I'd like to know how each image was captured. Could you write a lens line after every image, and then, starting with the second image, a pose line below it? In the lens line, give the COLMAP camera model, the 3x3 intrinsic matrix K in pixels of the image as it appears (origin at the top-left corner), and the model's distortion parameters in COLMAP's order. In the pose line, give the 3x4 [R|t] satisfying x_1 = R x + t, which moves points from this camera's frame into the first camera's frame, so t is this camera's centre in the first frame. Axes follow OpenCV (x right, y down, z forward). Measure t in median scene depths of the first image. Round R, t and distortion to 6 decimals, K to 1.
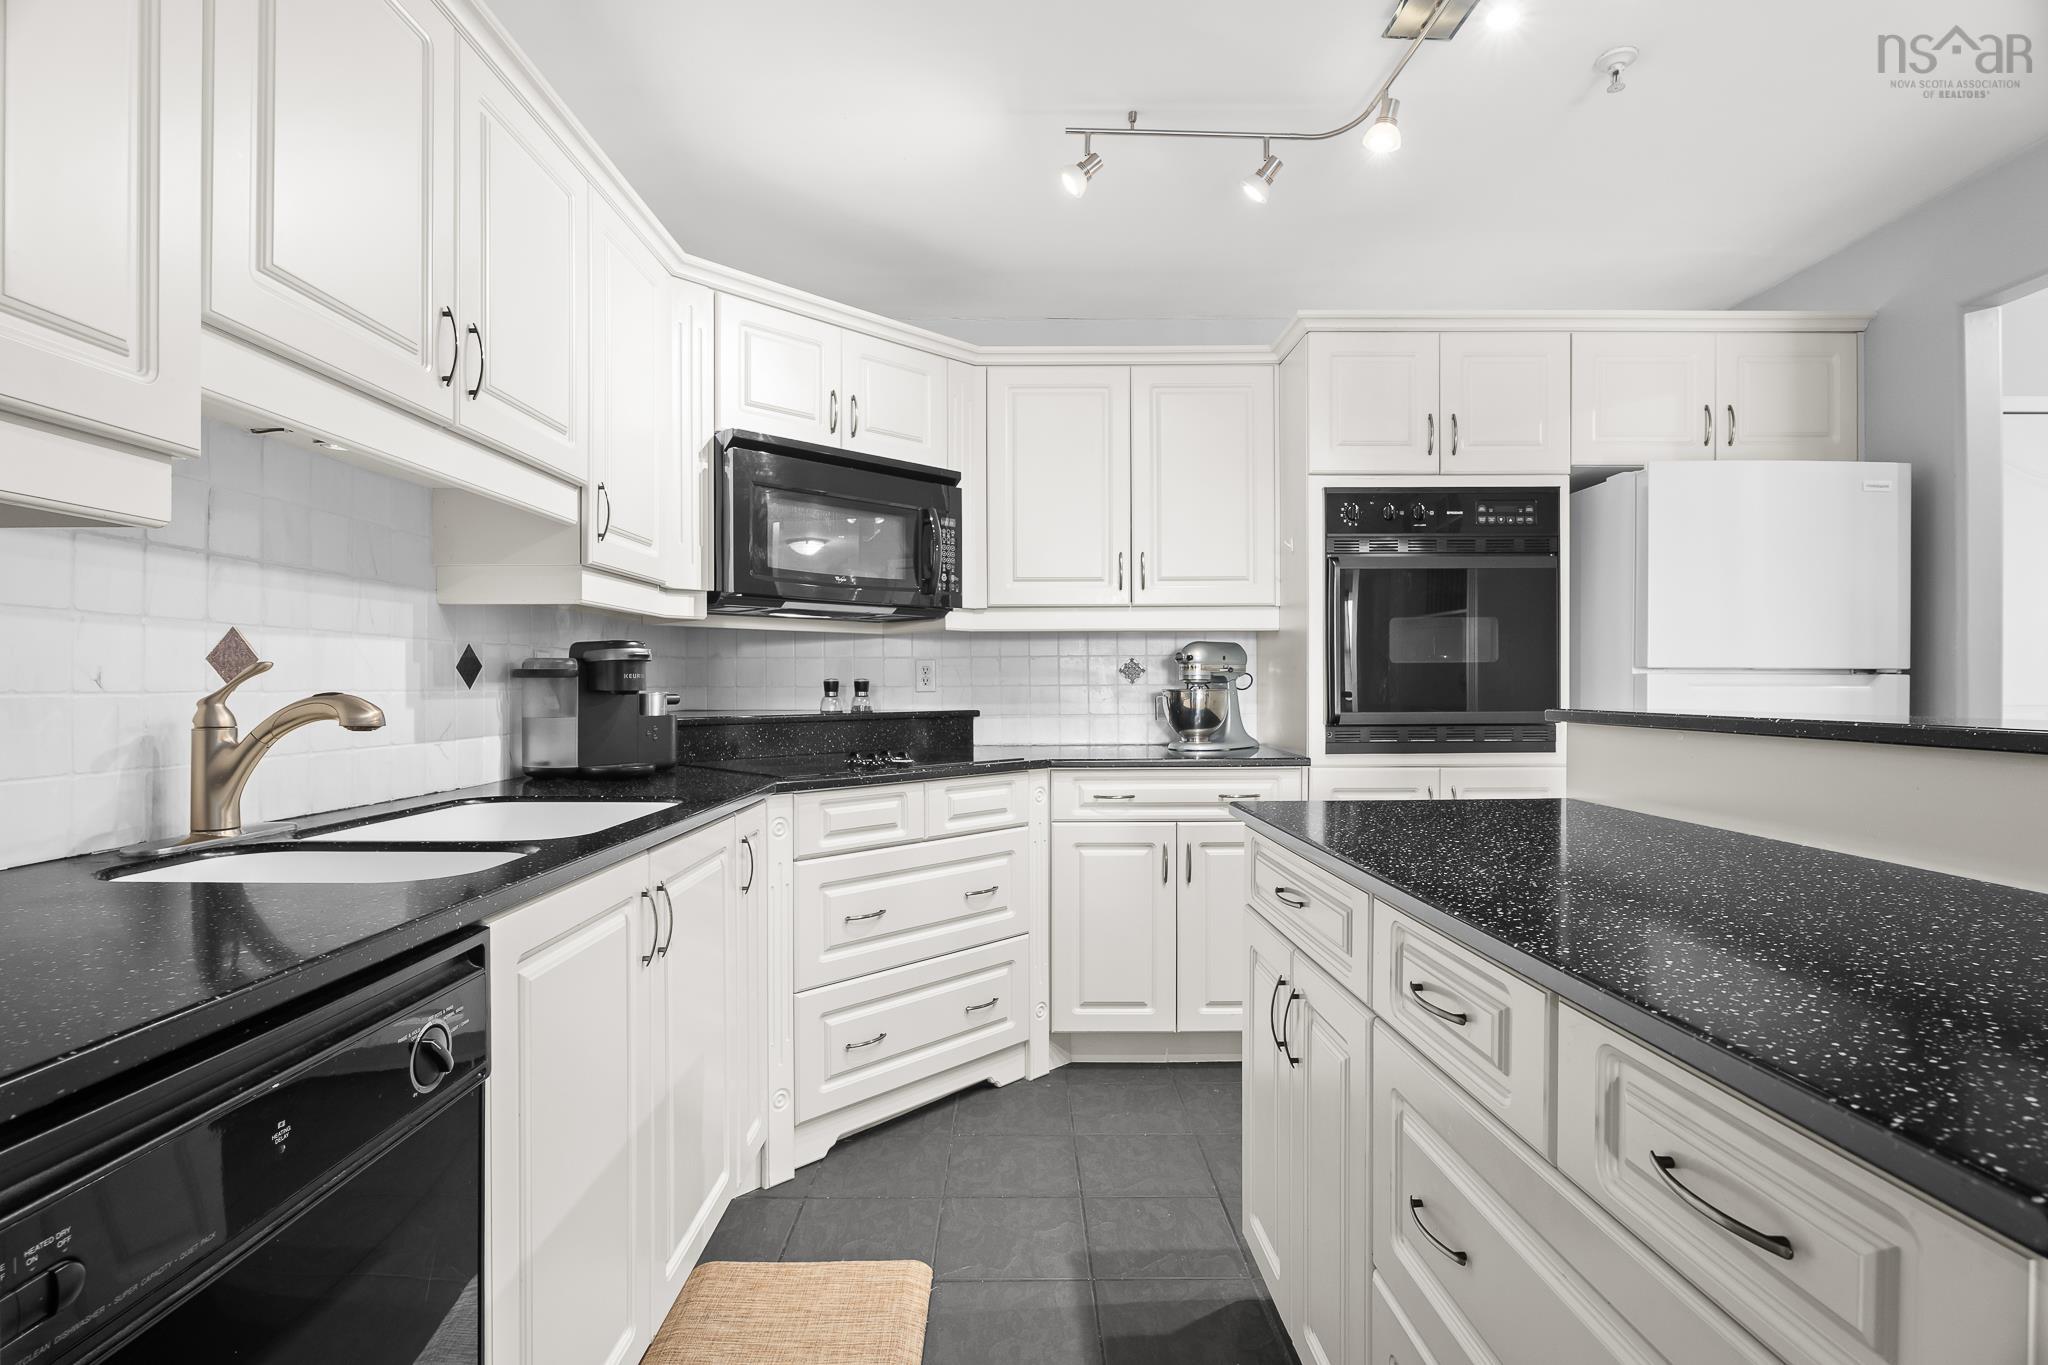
lens RADIAL K [[978.4, 0, 1020.5], [0, 978.4, 687.7], [0, 0, 1]] dist [-0.012451, 0.001060]
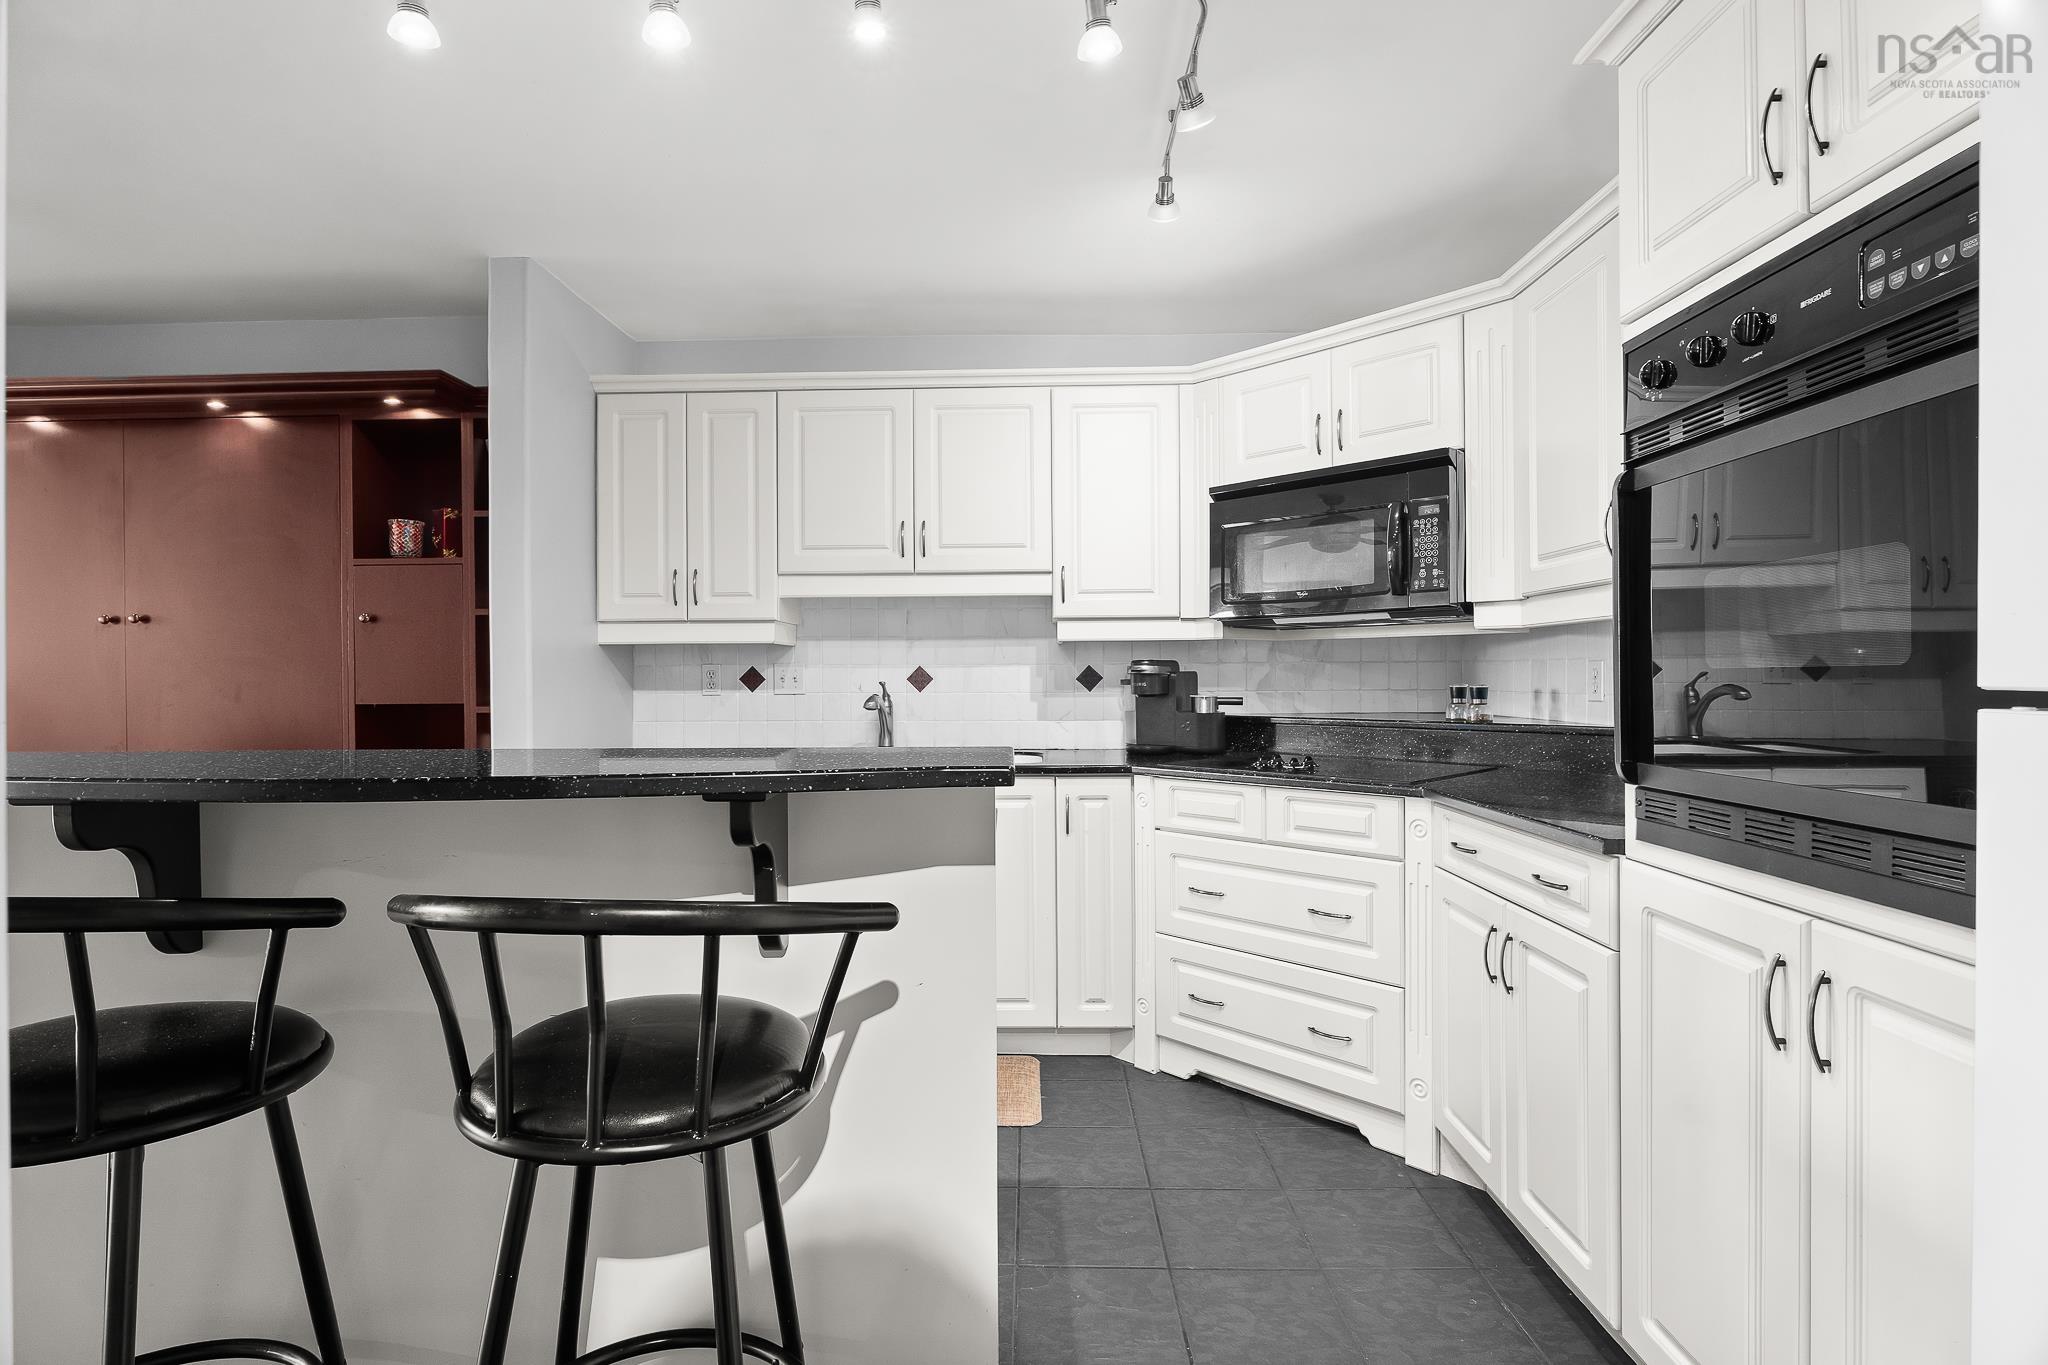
lens RADIAL K [[993.1, 0, 1020.9], [0, 993.1, 663.5], [0, 0, 1]] dist [-0.010117, -0.000312]
pose [[-0.017878, -0.010728, -0.999783, 0.862557], [0.000492, 0.999942, -0.010738, -0.021488], [0.999840, -0.000684, -0.017871, 0.672053]]
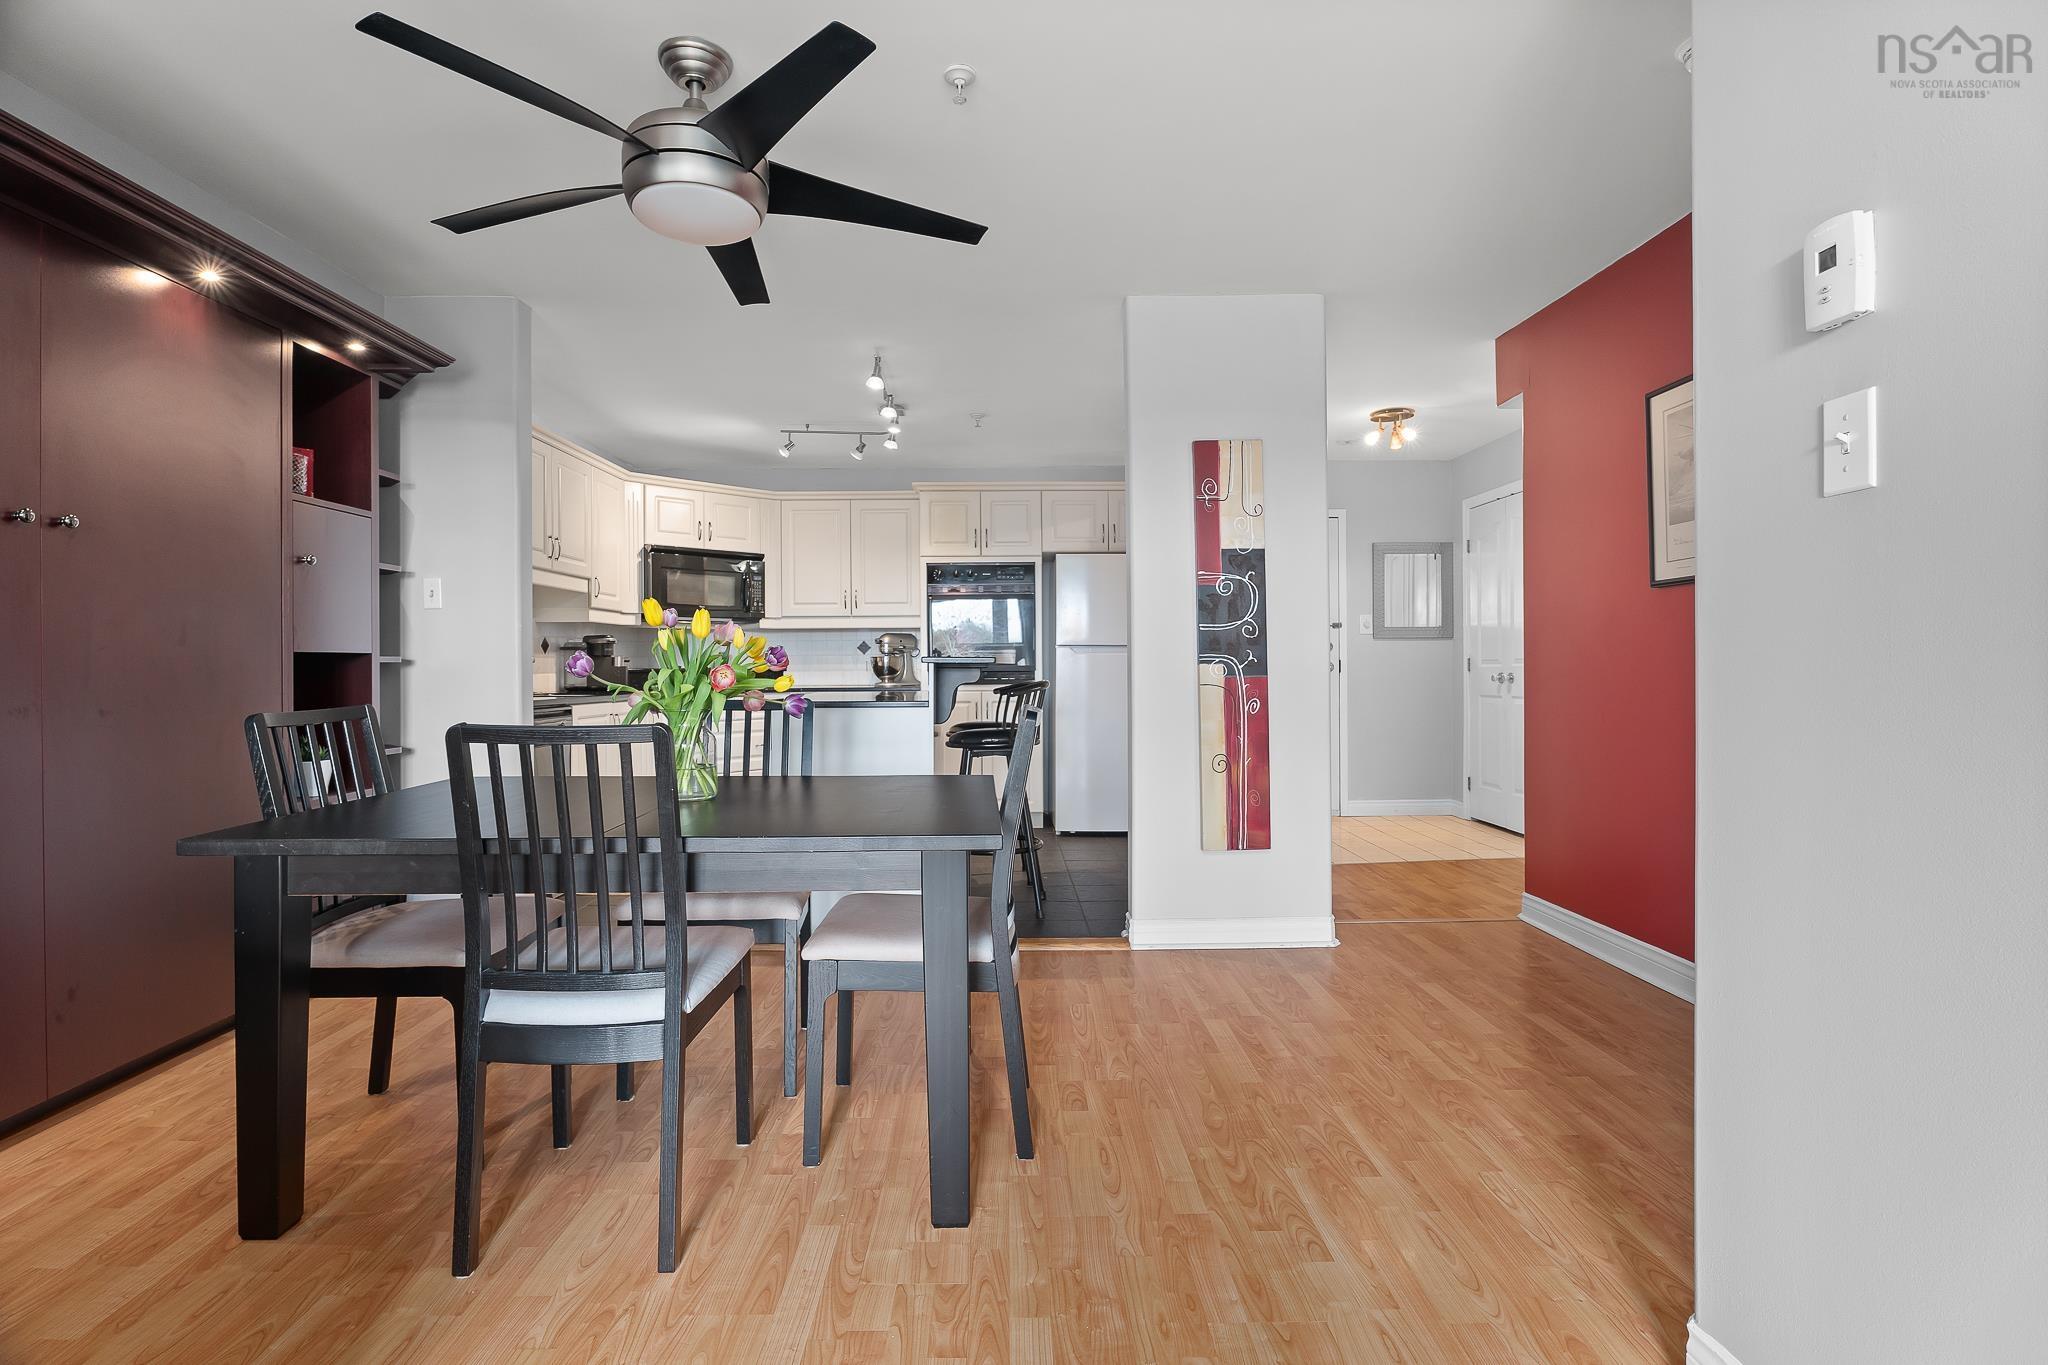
lens RADIAL K [[971.0, 0, 1020.9], [0, 971.0, 674.0], [0, 0, 1]] dist [-0.015997, 0.000298]
pose [[0.999789, -0.004131, 0.020131, 0.476676], [0.004070, 0.999987, 0.003078, 0.037656], [-0.020144, -0.002995, 0.999793, -1.175369]]
